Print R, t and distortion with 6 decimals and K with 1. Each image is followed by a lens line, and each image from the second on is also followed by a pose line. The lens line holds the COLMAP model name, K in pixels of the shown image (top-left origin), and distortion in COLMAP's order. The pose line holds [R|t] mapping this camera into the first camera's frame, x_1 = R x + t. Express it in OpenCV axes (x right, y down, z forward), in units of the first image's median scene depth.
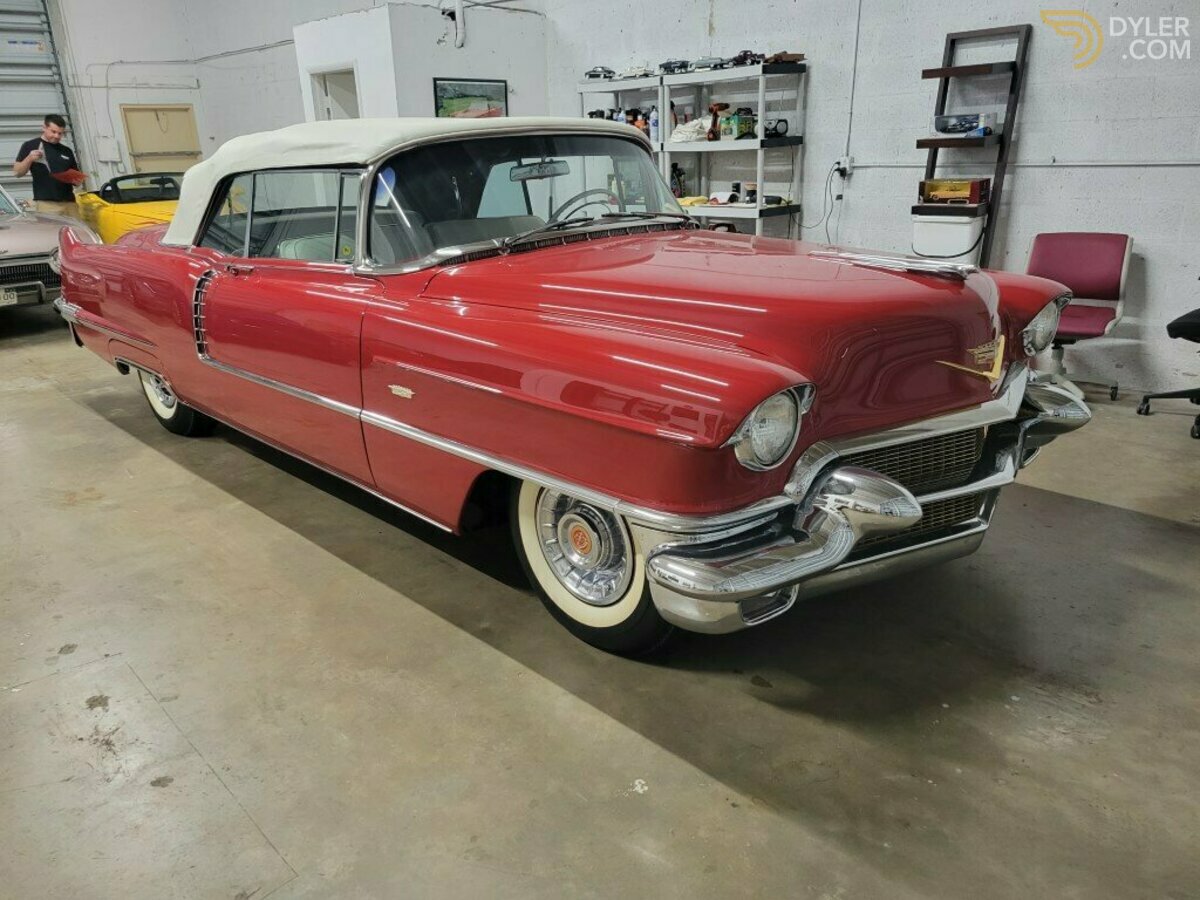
lens RADIAL K [[904.1, 0, 578.0], [0, 904.1, 466.5], [0, 0, 1]] dist [0.042297, -0.022918]
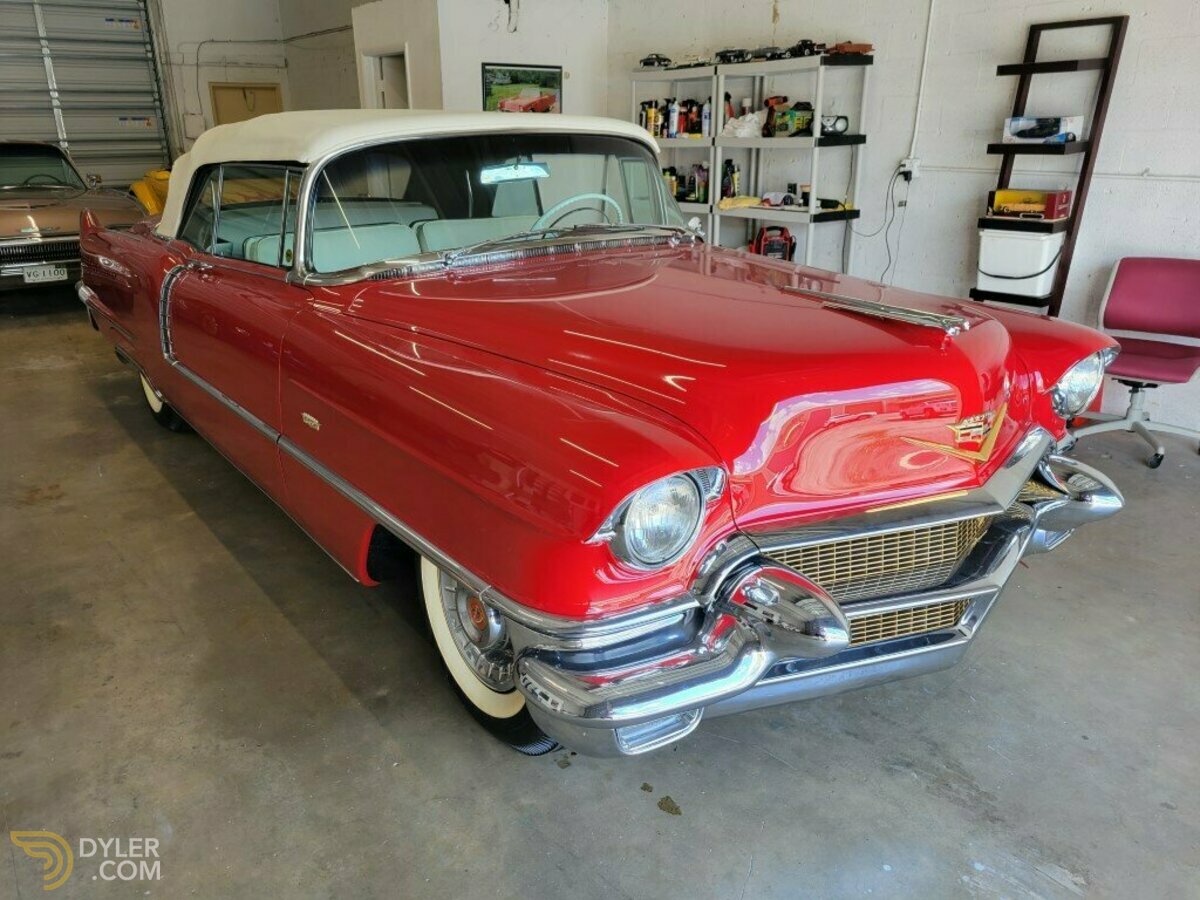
lens RADIAL K [[904.1, 0, 575.8], [0, 904.1, 455.6], [0, 0, 1]] dist [0.042297, -0.022918]
pose [[0.992449, 0.063267, -0.105083, 0.085735], [-0.062622, 0.997993, 0.009426, -0.039559], [0.105468, -0.002775, 0.994419, 0.076684]]
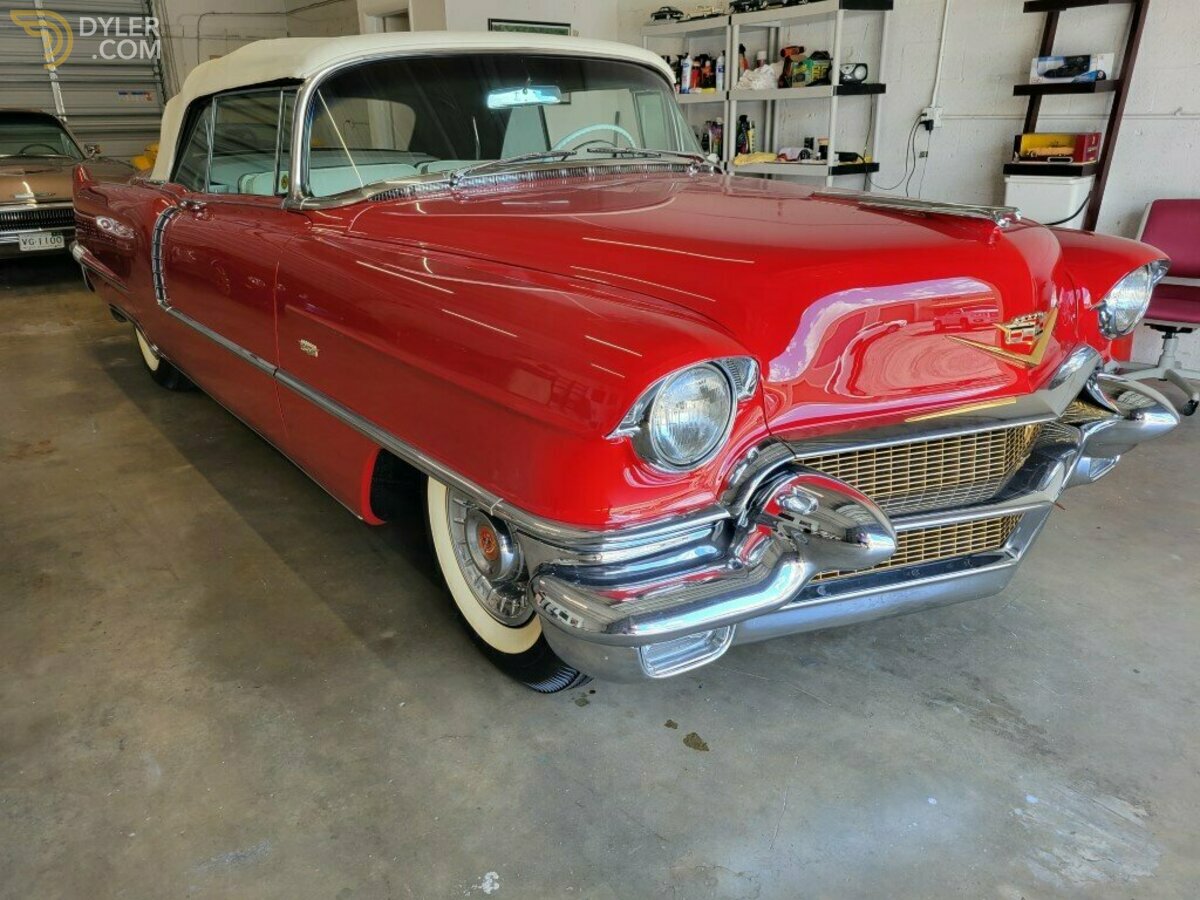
lens RADIAL K [[904.1, 0, 590.5], [0, 904.1, 456.2], [0, 0, 1]] dist [0.042297, -0.022918]
pose [[0.993397, 0.057341, -0.099372, 0.081731], [-0.055618, 0.998251, 0.020031, -0.007757], [0.100347, -0.014371, 0.994849, 0.104342]]
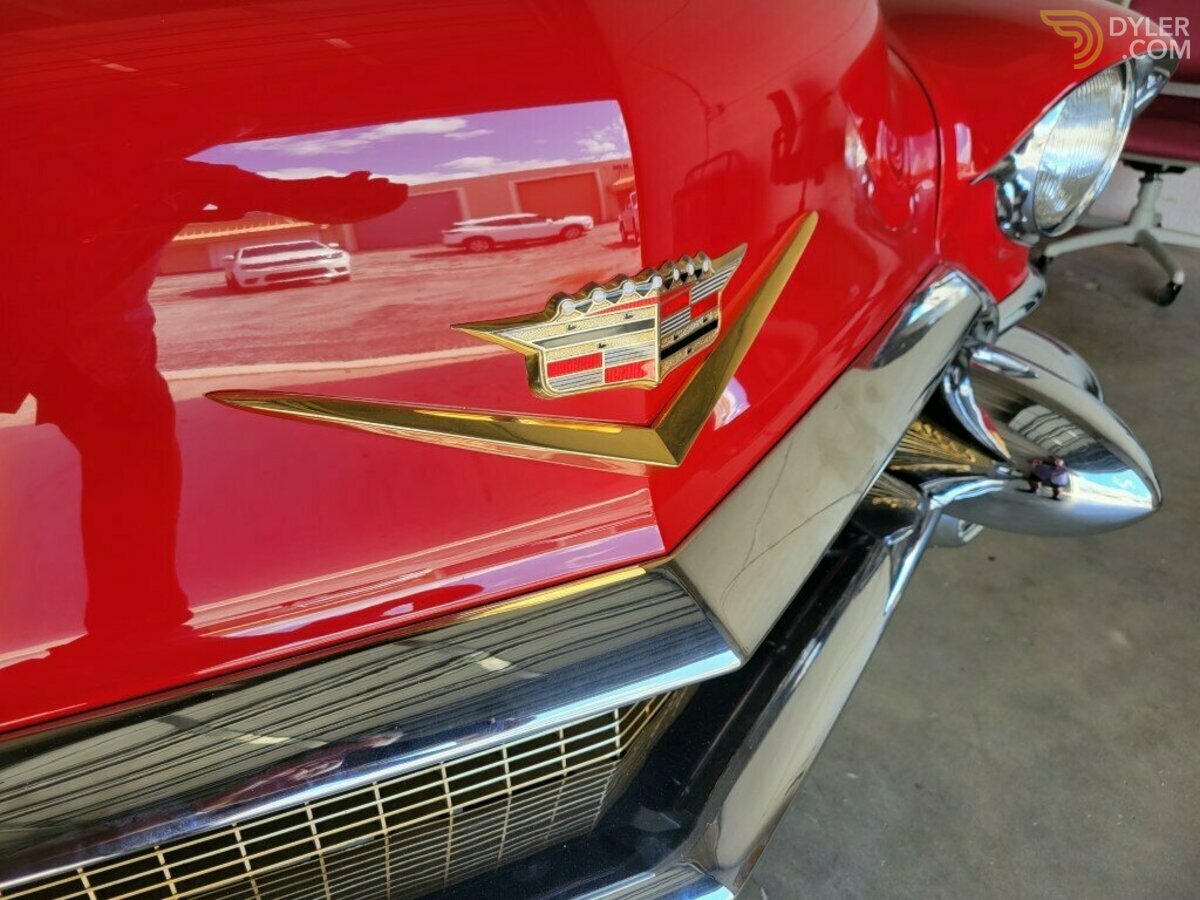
lens RADIAL K [[904.1, 0, 599.0], [0, 904.1, 460.4], [0, 0, 1]] dist [0.042297, -0.022918]
pose [[0.997281, 0.060704, -0.041782, 0.207724], [-0.050019, 0.973955, 0.221156, -0.064125], [0.054119, -0.218464, 0.974343, 0.372207]]
